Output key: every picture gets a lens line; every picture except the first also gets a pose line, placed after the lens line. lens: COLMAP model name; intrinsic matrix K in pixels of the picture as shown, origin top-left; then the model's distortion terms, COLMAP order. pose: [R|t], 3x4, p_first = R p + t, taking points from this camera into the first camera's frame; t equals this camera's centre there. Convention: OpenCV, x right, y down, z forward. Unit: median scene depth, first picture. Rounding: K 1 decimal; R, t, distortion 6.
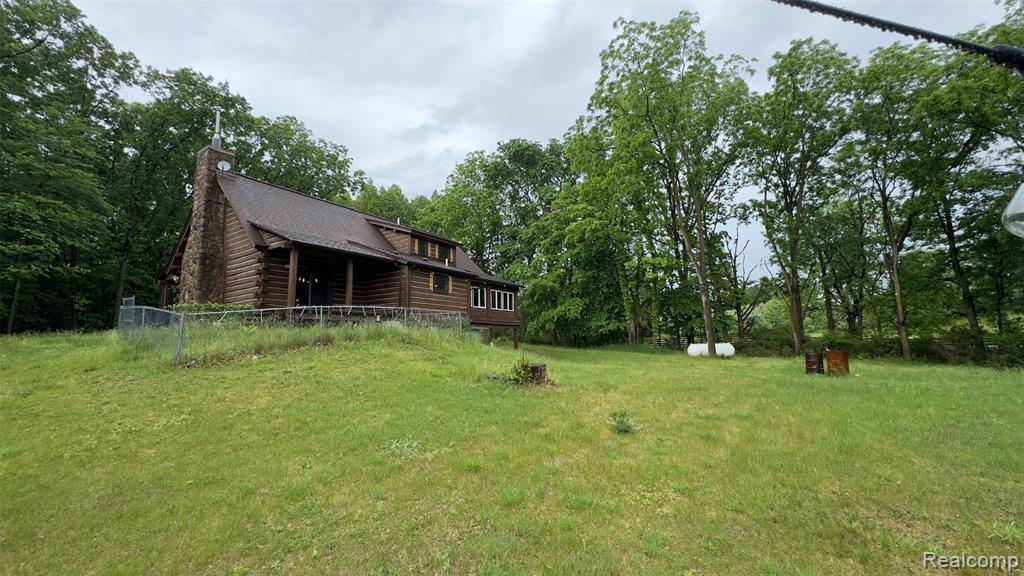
lens RADIAL K [[409.0, 0, 512.0], [0, 409.0, 288.0], [0, 0, 1]] dist [-0.002663, 0.000027]
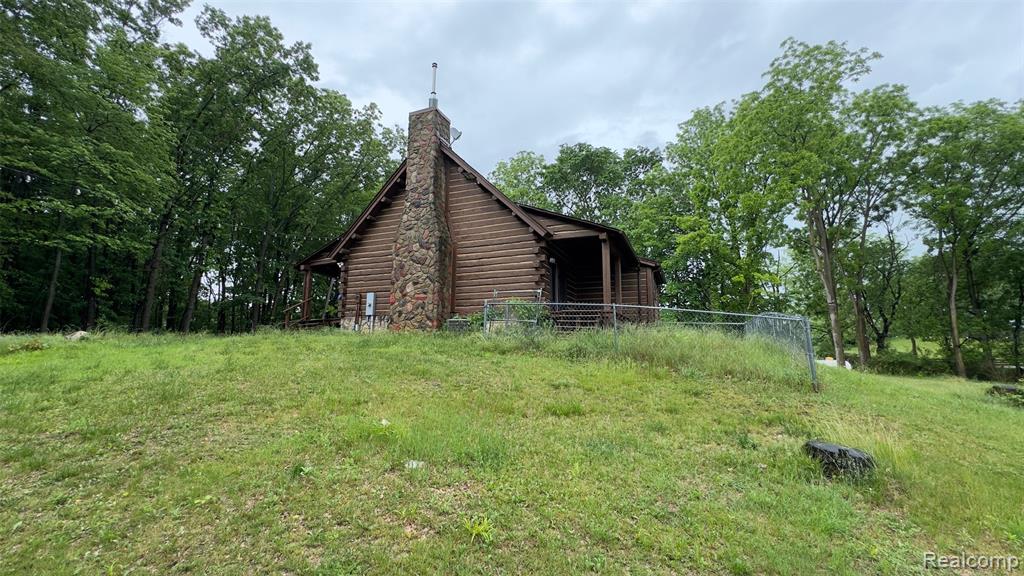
lens RADIAL K [[409.0, 0, 512.0], [0, 409.0, 288.0], [0, 0, 1]] dist [-0.002663, 0.000027]
pose [[0.985925, 0.054977, 0.157887, -0.402940], [-0.052390, 0.998416, -0.020501, 0.013506], [-0.158765, 0.011941, 0.987244, 0.095074]]
